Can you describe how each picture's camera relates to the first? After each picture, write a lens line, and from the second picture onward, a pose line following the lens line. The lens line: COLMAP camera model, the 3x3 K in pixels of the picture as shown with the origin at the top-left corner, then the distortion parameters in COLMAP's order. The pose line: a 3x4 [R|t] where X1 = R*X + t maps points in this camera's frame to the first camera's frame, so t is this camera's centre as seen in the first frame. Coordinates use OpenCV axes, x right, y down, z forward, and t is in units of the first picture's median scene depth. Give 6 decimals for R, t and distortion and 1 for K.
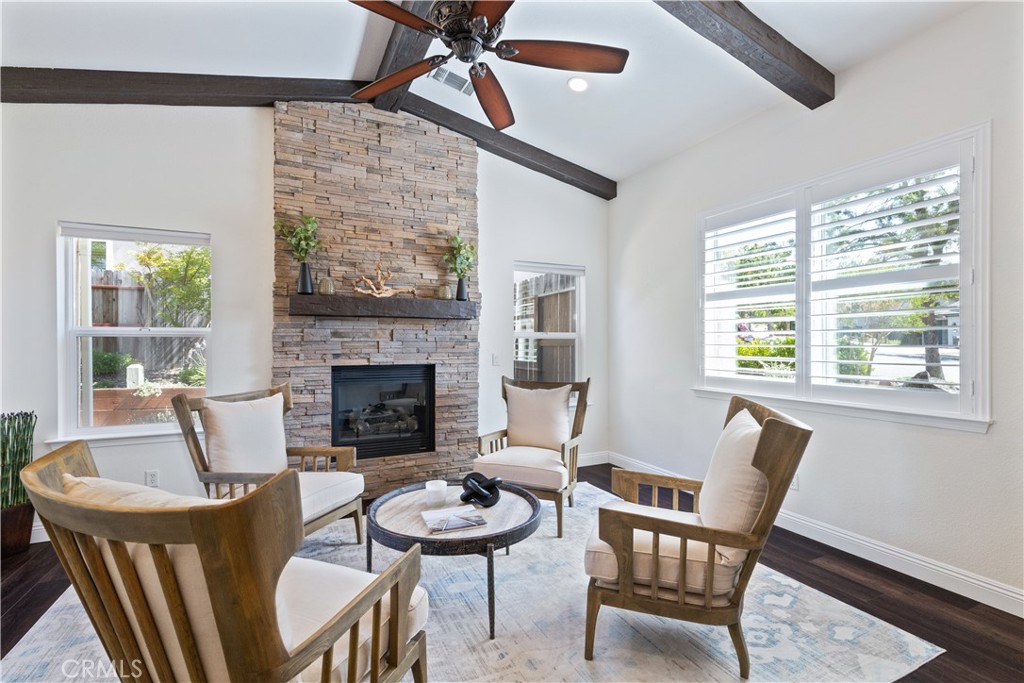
lens RADIAL K [[461.6, 0, 511.4], [0, 461.6, 345.8], [0, 0, 1]] dist [0.001799, -0.000003]
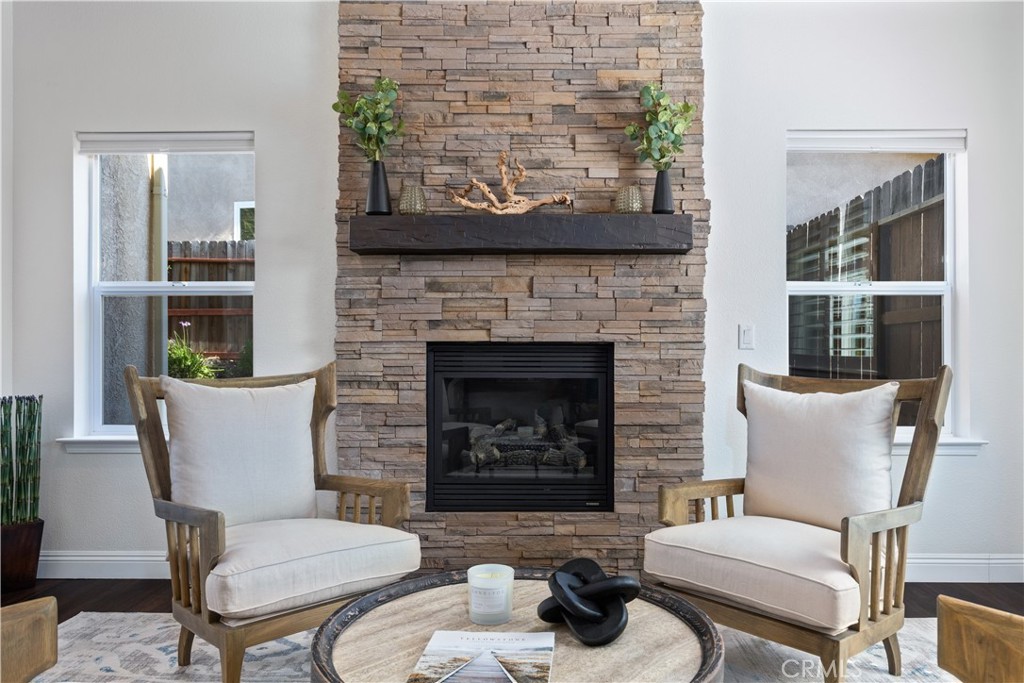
lens RADIAL K [[721.2, 0, 535.3], [0, 721.2, 349.8], [0, 0, 1]] dist [-0.002079, -0.001681]
pose [[0.895579, 0.000489, -0.444902, 0.122646], [-0.003626, 0.999974, -0.006199, 0.056932], [0.444887, 0.007164, 0.895558, 0.256633]]
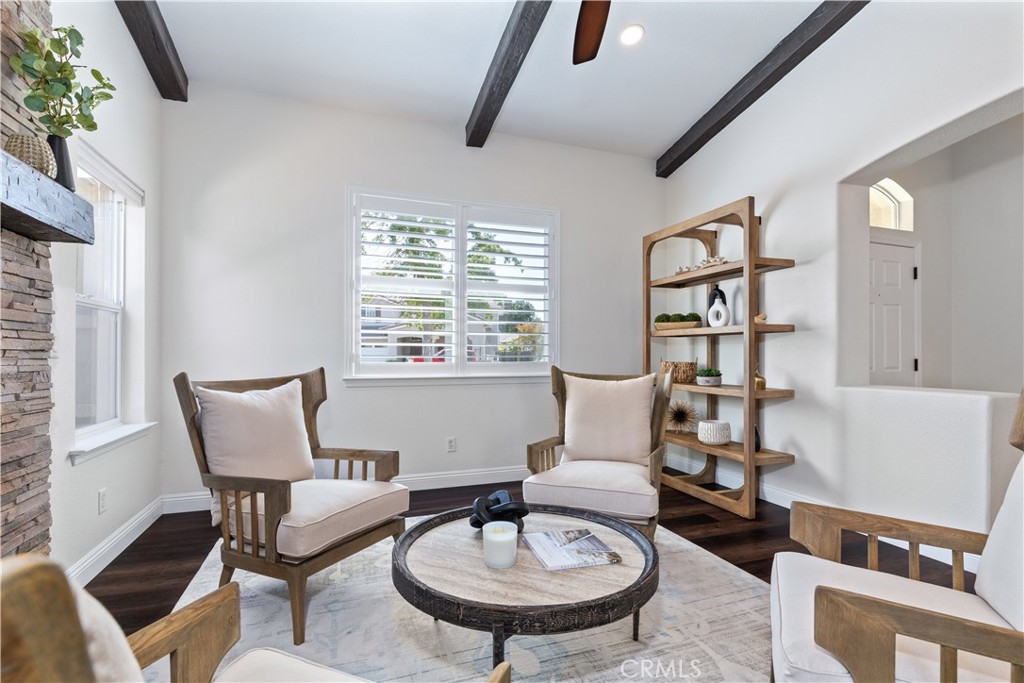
lens RADIAL K [[483.3, 0, 512.0], [0, 483.3, 345.6], [0, 0, 1]] dist [0.010048, 0.000022]
pose [[0.109785, 0.014522, 0.993849, -0.517393], [0.004451, 0.999876, -0.015102, 0.046769], [-0.993945, 0.006081, 0.109707, 0.598256]]
